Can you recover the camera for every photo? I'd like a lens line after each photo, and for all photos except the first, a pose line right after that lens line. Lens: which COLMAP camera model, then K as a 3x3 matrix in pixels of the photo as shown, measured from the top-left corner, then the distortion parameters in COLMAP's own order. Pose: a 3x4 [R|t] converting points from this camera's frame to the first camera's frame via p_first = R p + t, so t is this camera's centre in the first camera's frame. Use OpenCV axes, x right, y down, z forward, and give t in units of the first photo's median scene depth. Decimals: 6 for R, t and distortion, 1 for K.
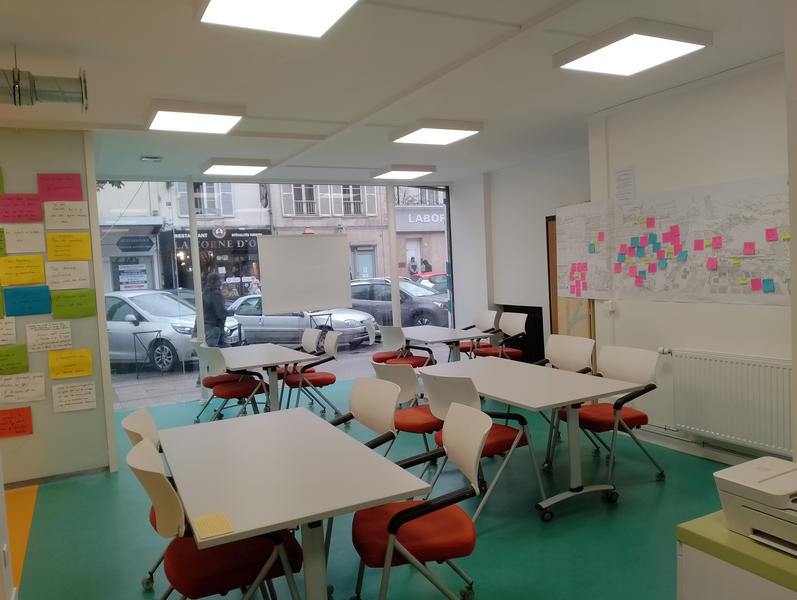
lens RADIAL K [[632.3, 0, 398.5], [0, 632.3, 300.0], [0, 0, 1]] dist [0.002558, 0.000555]
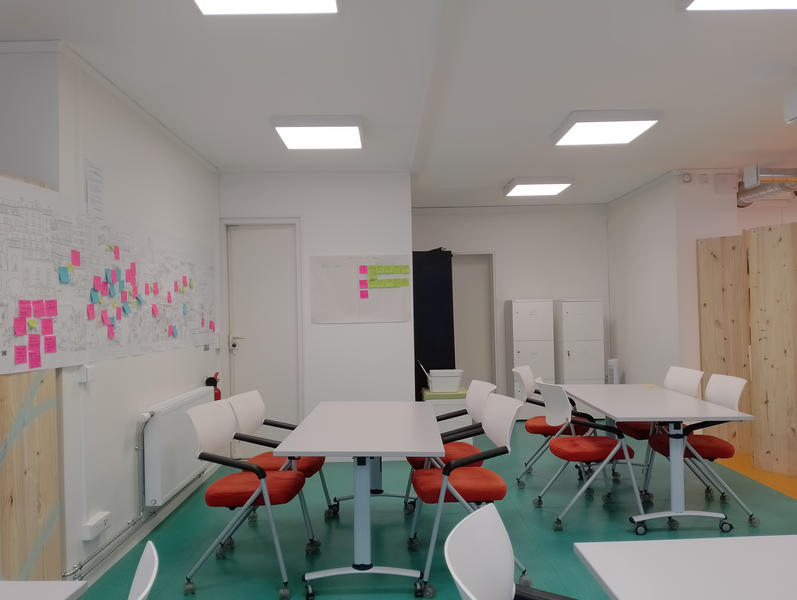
lens RADIAL K [[632.3, 0, 398.5], [0, 632.3, 300.0], [0, 0, 1]] dist [0.002558, 0.000555]
pose [[-0.896329, 0.080763, 0.435972, -0.205034], [0.092614, 0.995684, 0.005959, -0.036974], [-0.433609, 0.045719, -0.899941, 1.408844]]
